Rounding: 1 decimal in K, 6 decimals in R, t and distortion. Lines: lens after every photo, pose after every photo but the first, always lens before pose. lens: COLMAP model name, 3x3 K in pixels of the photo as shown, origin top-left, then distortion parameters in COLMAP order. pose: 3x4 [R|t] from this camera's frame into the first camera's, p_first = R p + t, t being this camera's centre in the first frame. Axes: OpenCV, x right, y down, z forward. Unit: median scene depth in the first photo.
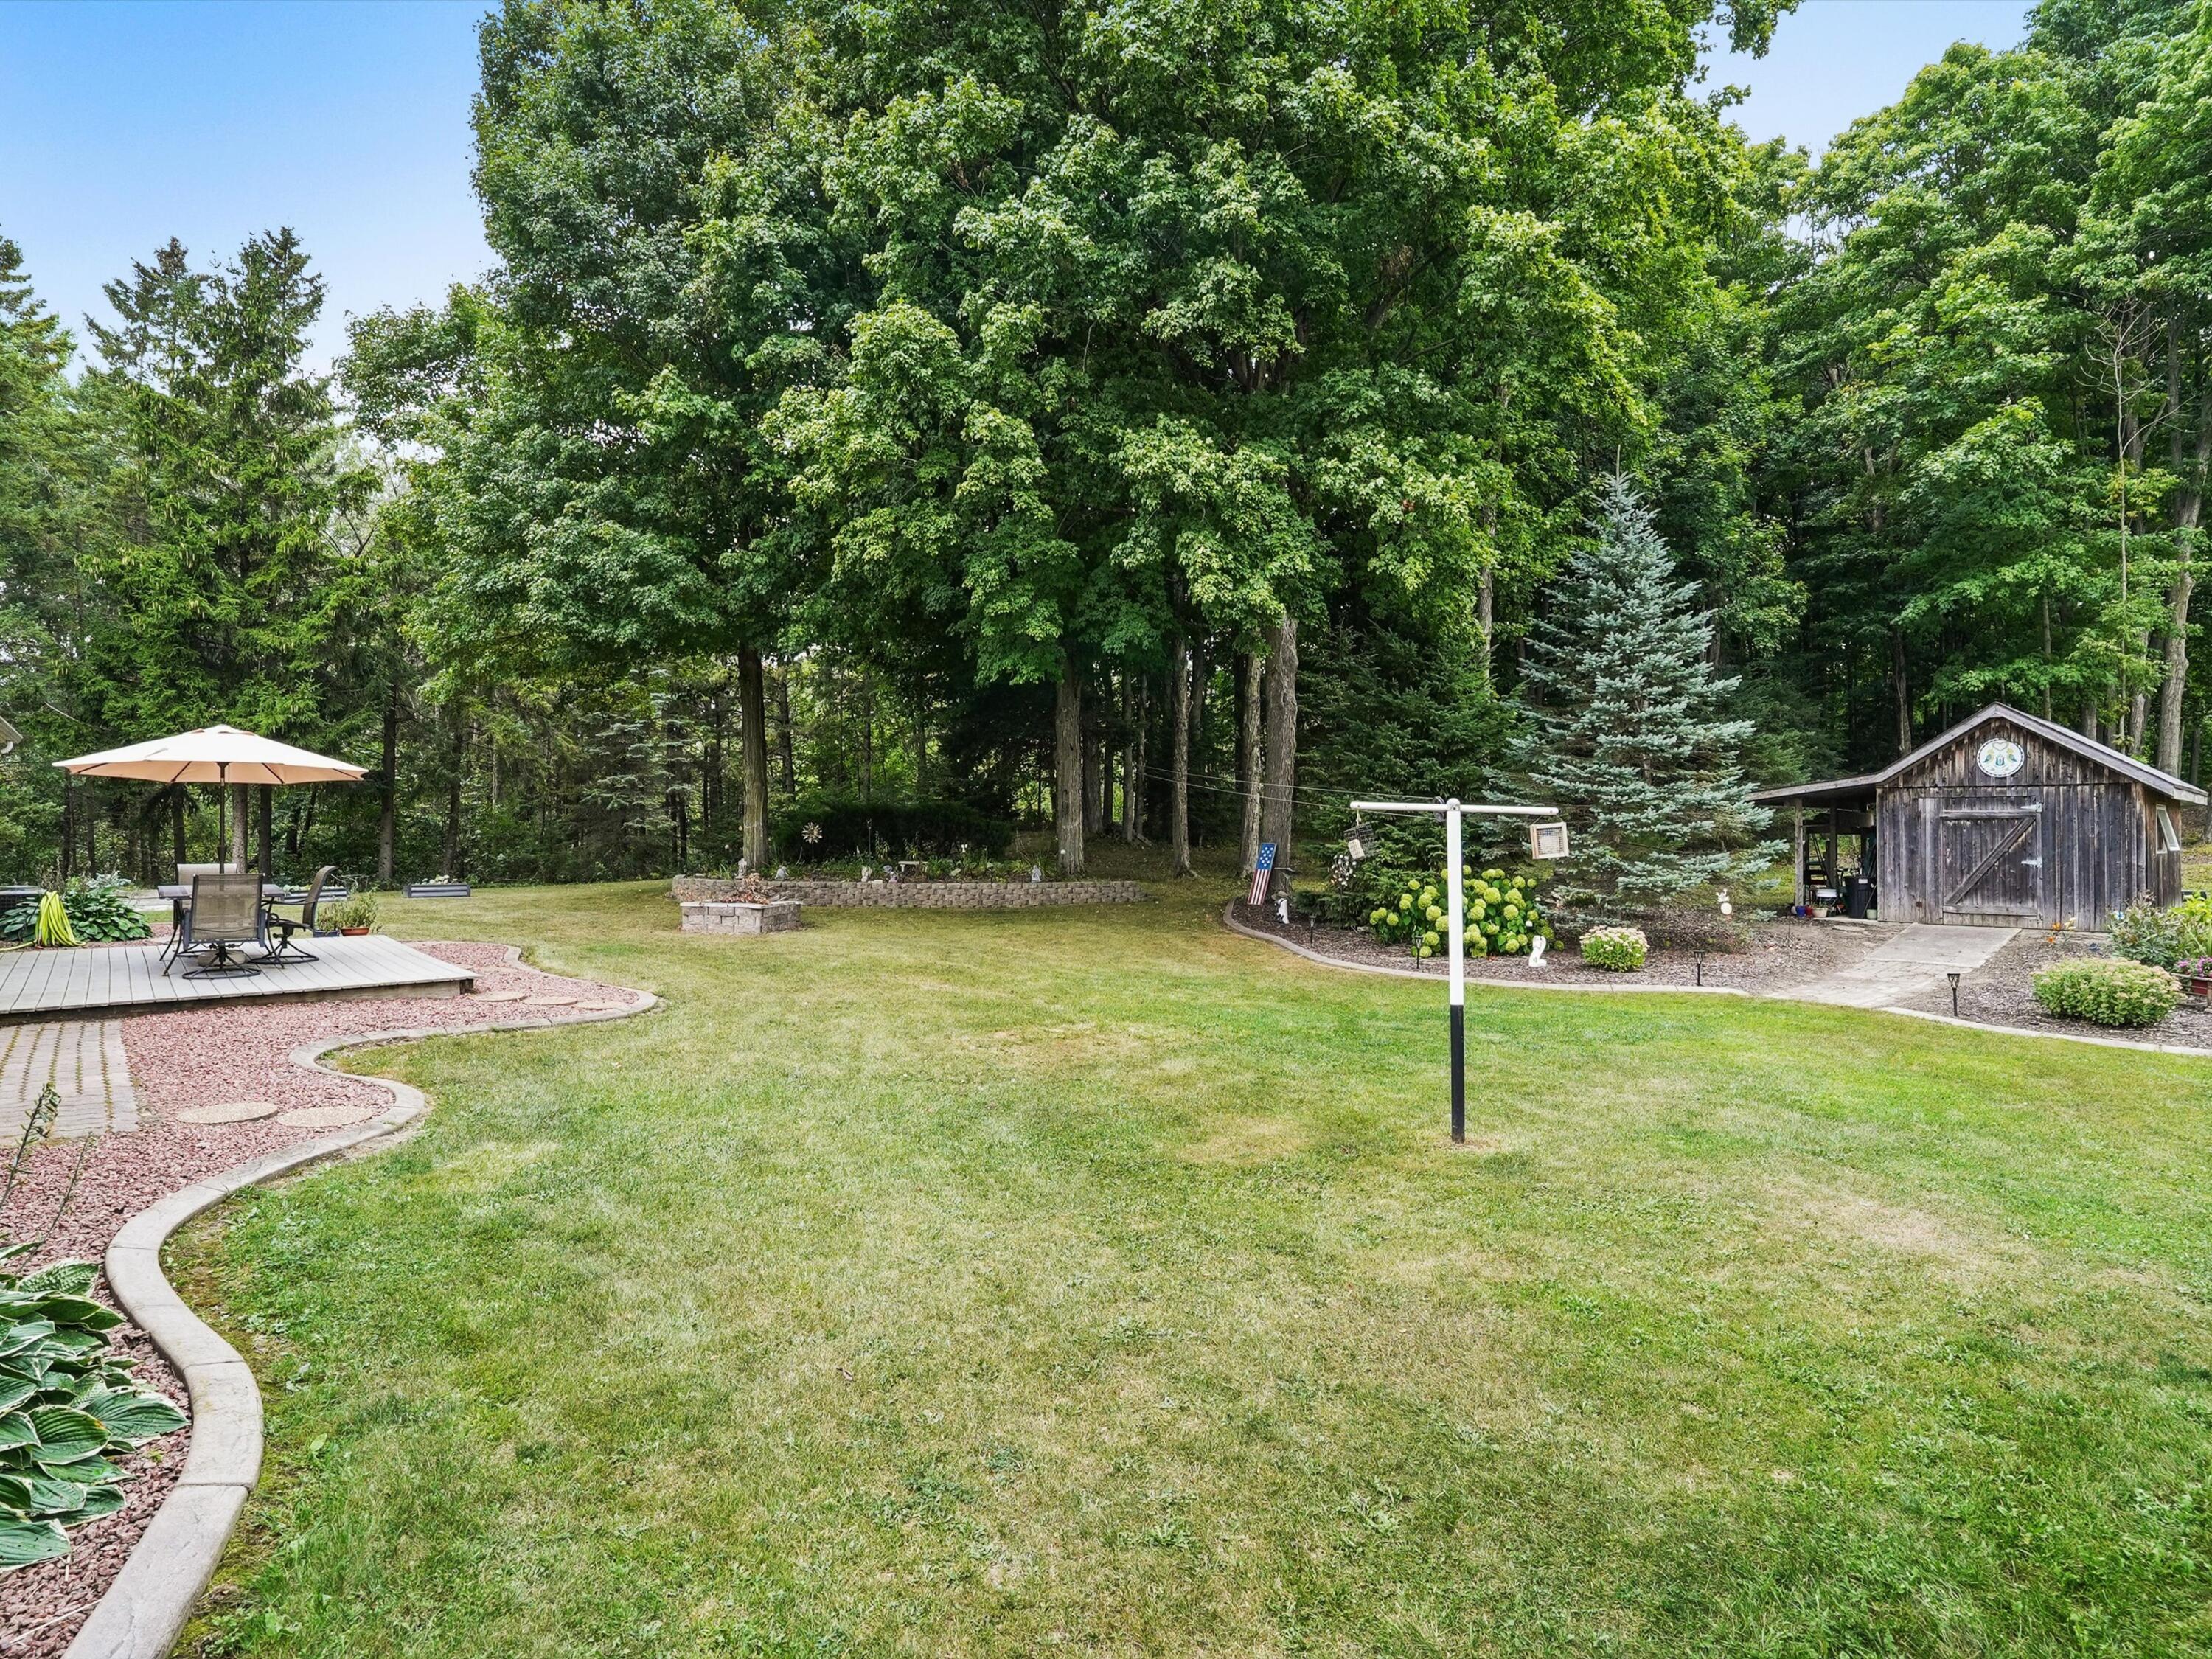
lens RADIAL K [[1301.7, 0, 1106.0], [0, 1301.7, 829.5], [0, 0, 1]] dist [0.001196, 0.000795]
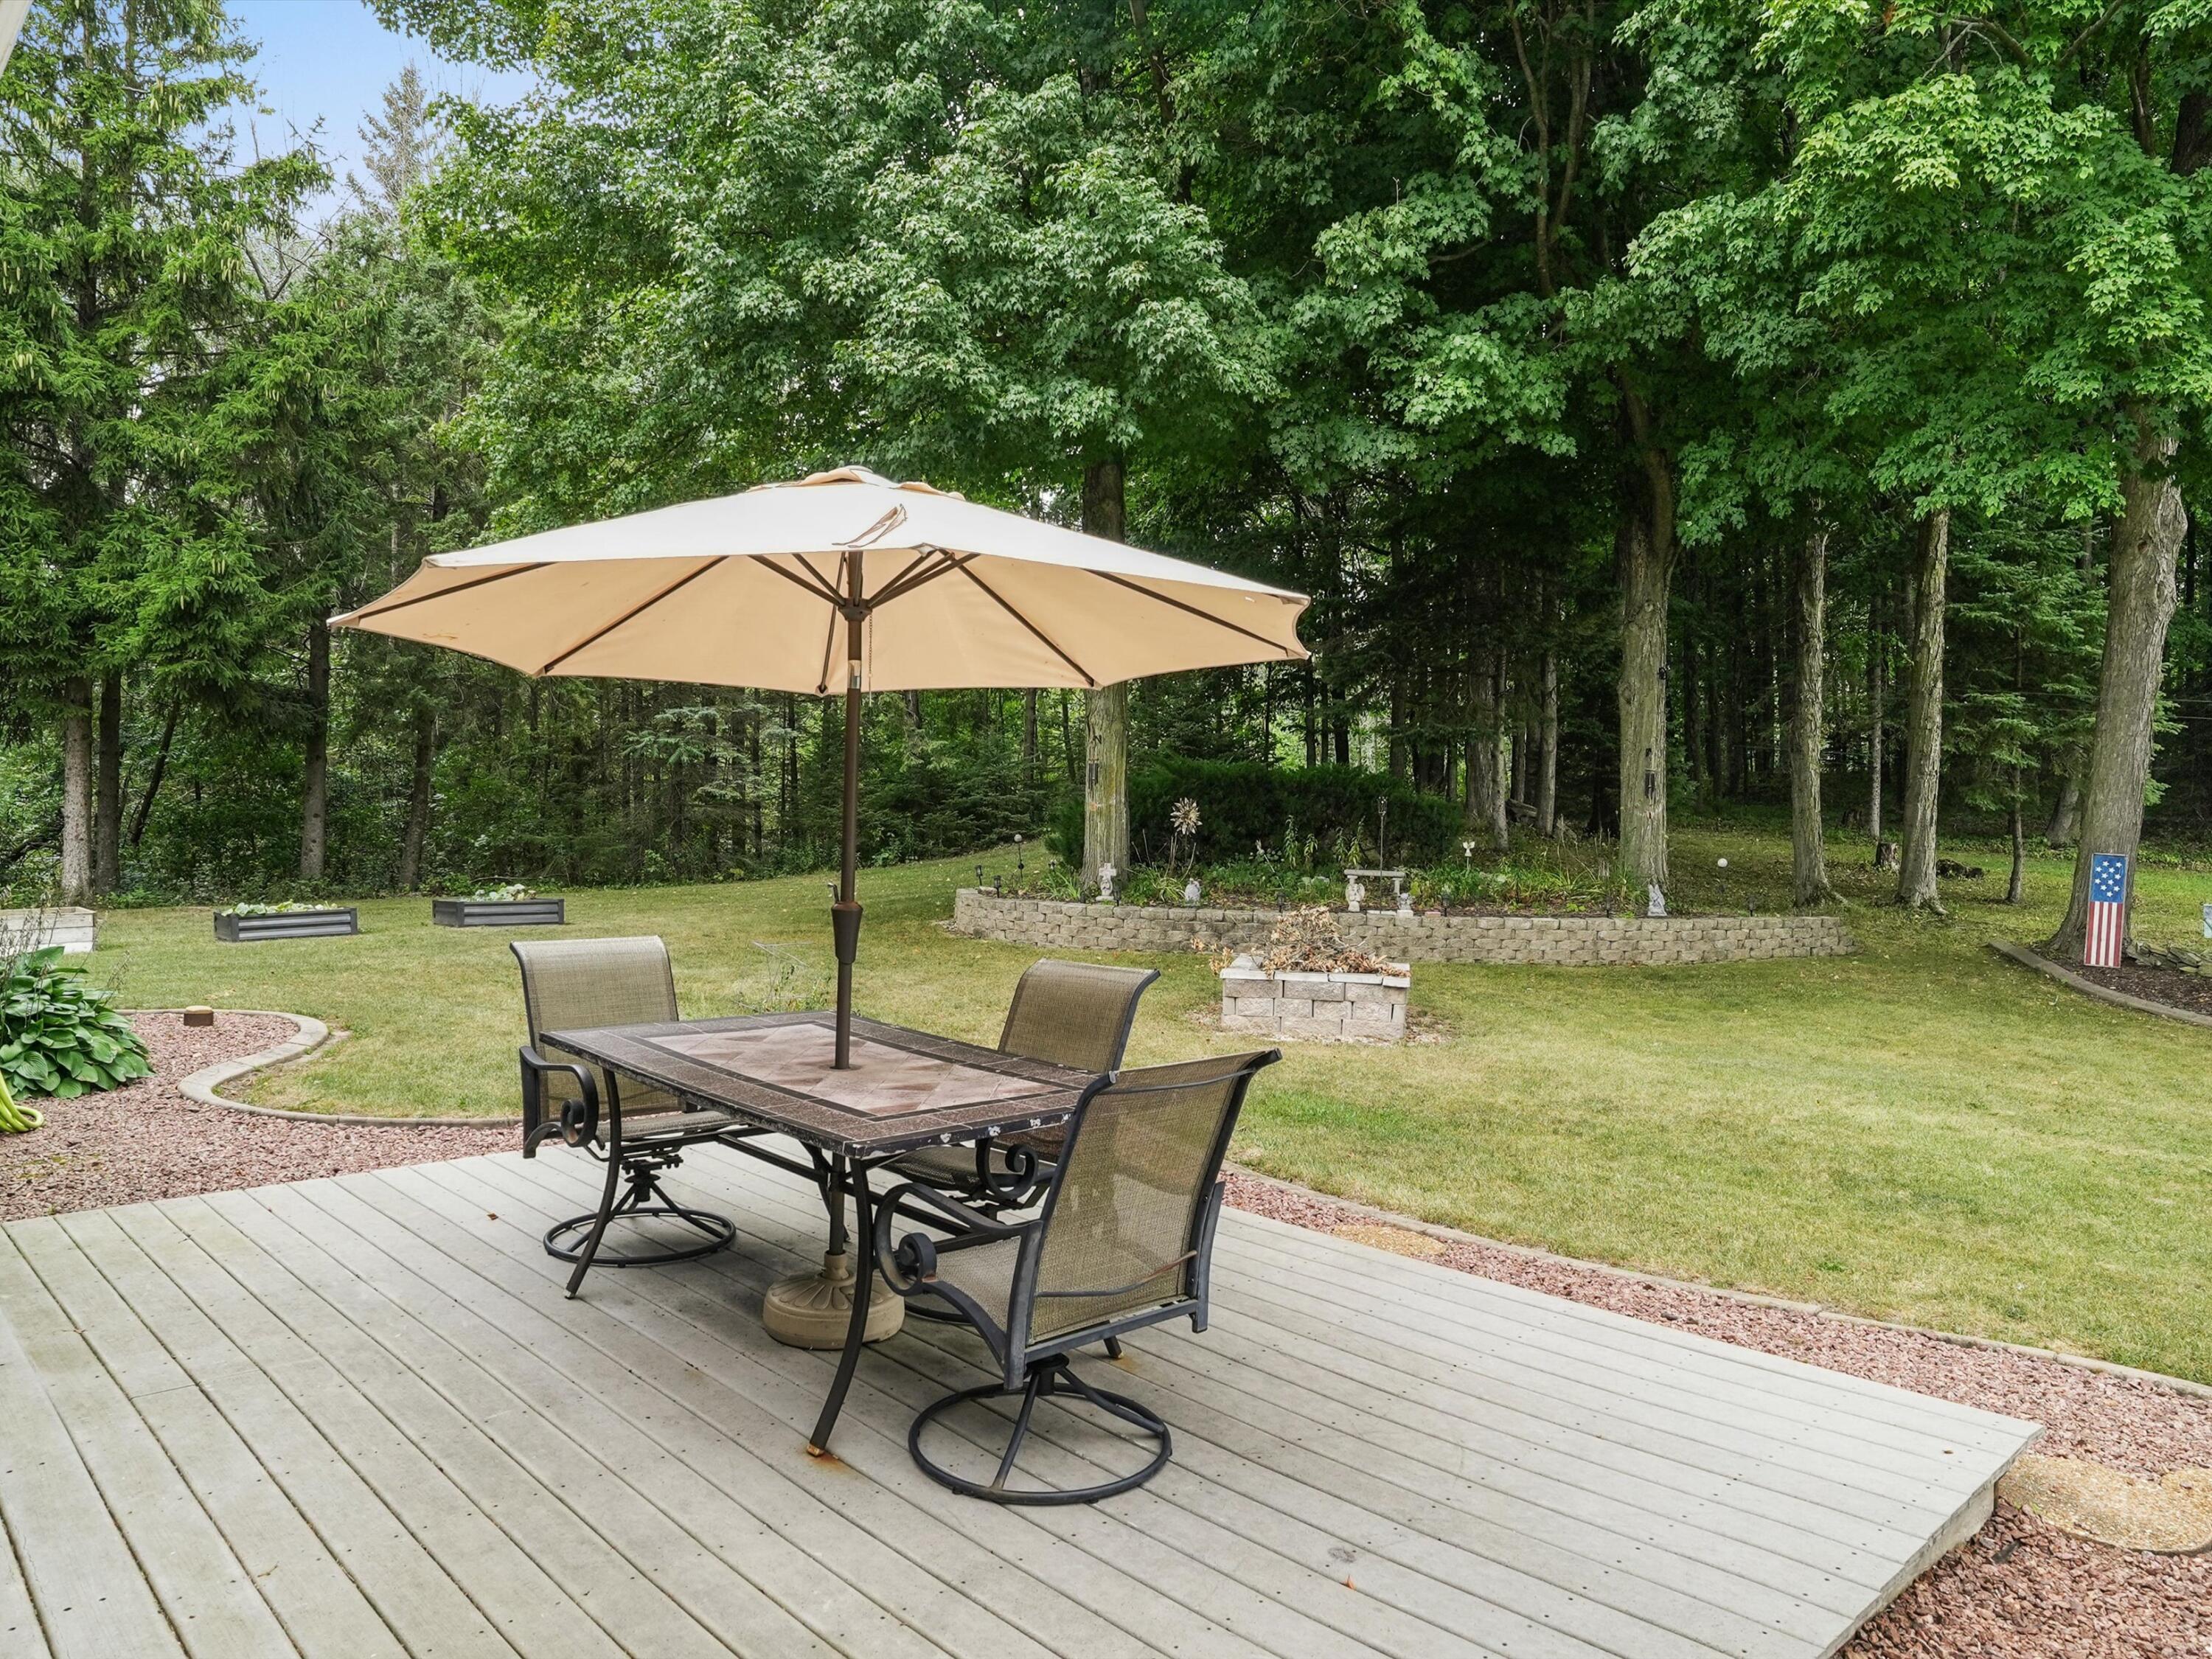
lens RADIAL K [[1610.0, 0, 1106.0], [0, 1610.0, 829.5], [0, 0, 1]] dist [0.001574, -0.003339]
pose [[0.996488, 0.016632, 0.082062, -0.311834], [-0.018542, 0.999573, 0.022571, -0.006677], [-0.081651, -0.024013, 0.996372, 0.309835]]
